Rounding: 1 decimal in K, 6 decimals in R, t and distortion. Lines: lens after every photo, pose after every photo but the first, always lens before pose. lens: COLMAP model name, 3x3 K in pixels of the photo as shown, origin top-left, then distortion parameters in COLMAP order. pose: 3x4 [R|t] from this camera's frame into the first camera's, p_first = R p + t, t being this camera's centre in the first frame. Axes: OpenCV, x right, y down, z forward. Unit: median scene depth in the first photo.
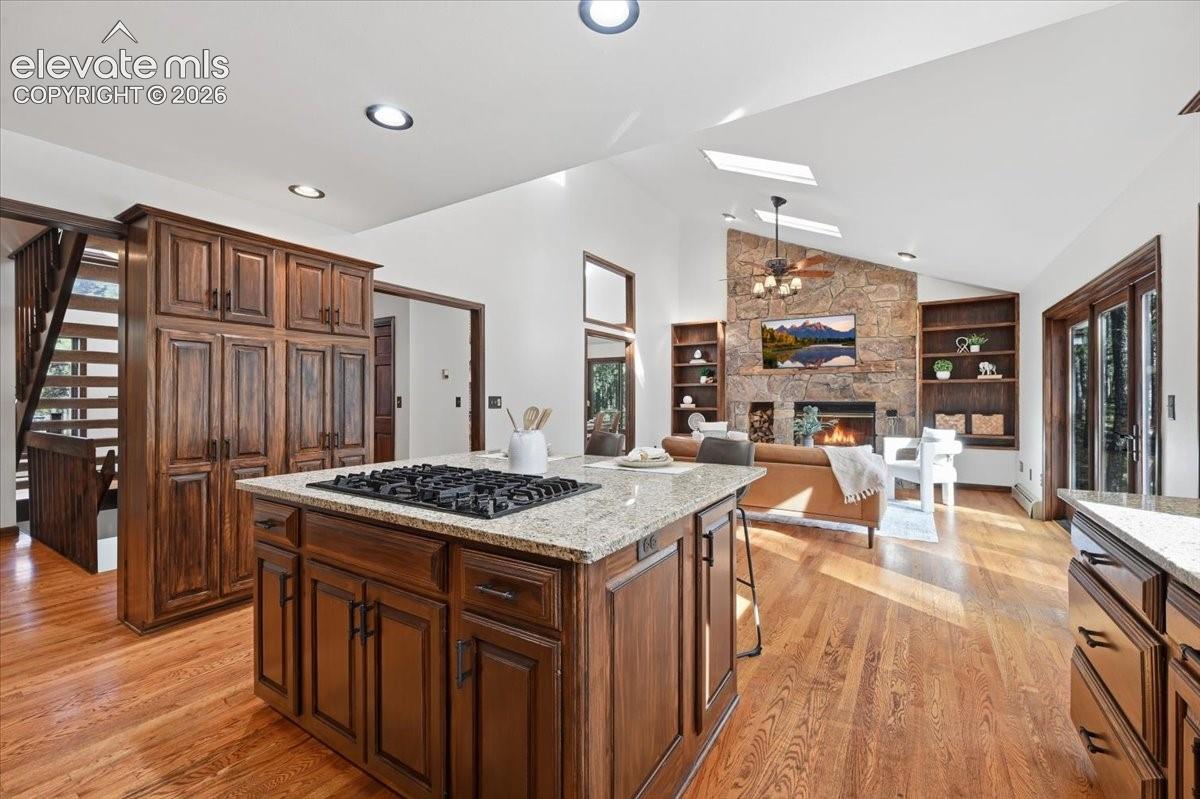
lens RADIAL K [[498.6, 0, 603.9], [0, 498.6, 400.5], [0, 0, 1]] dist [0.004374, -0.000613]
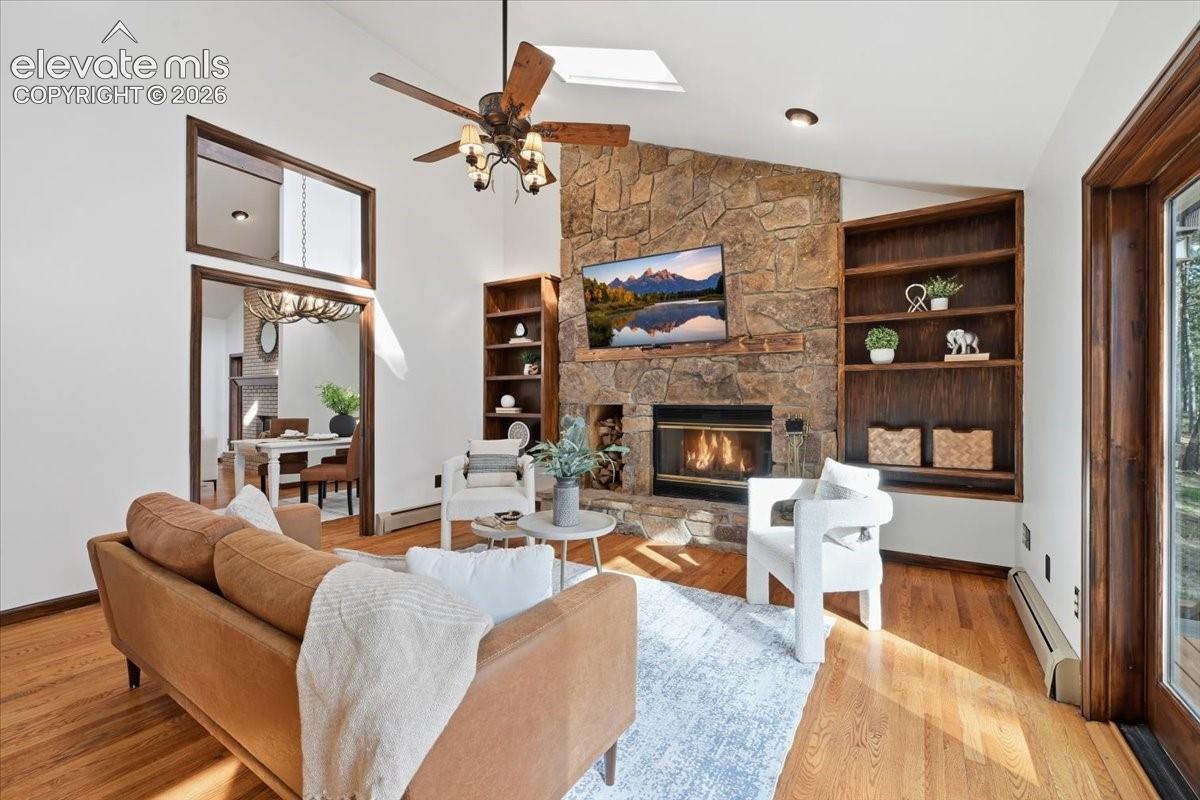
lens RADIAL K [[498.6, 0, 604.3], [0, 498.6, 402.6], [0, 0, 1]] dist [0.004374, -0.000613]
pose [[0.999972, 0.002200, -0.007196, 0.363801], [-0.002197, 0.999997, 0.000450, 0.000087], [0.007197, -0.000435, 0.999974, 0.435358]]
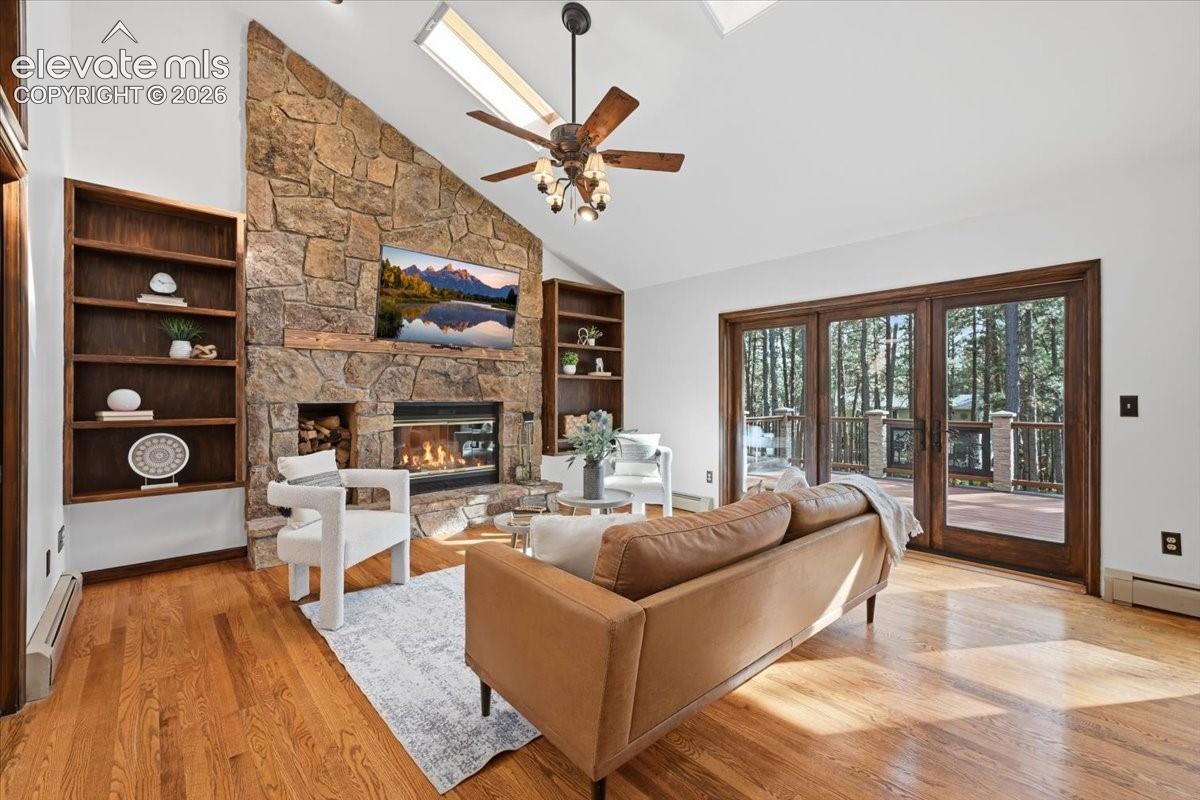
lens RADIAL K [[498.6, 0, 609.6], [0, 498.6, 395.0], [0, 0, 1]] dist [0.004374, -0.000613]
pose [[0.263695, 0.004763, 0.964594, -0.118954], [0.001260, 0.999985, -0.005282, -0.002696], [-0.964605, 0.002609, 0.263685, 0.673926]]
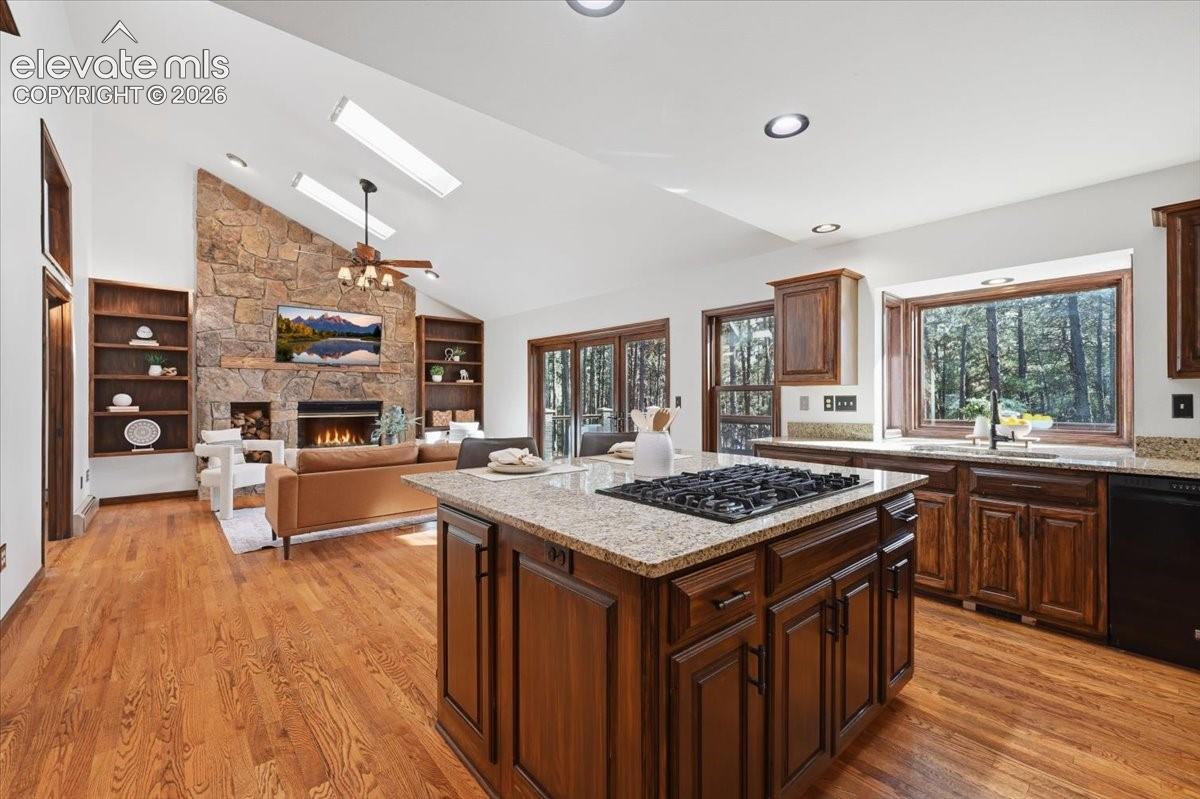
lens RADIAL K [[498.6, 0, 606.3], [0, 498.6, 396.5], [0, 0, 1]] dist [0.004374, -0.000613]
pose [[0.288323, 0.002447, 0.957530, -0.339273], [0.003854, 0.999986, -0.003716, -0.000896], [-0.957526, 0.004762, 0.288309, 0.248037]]
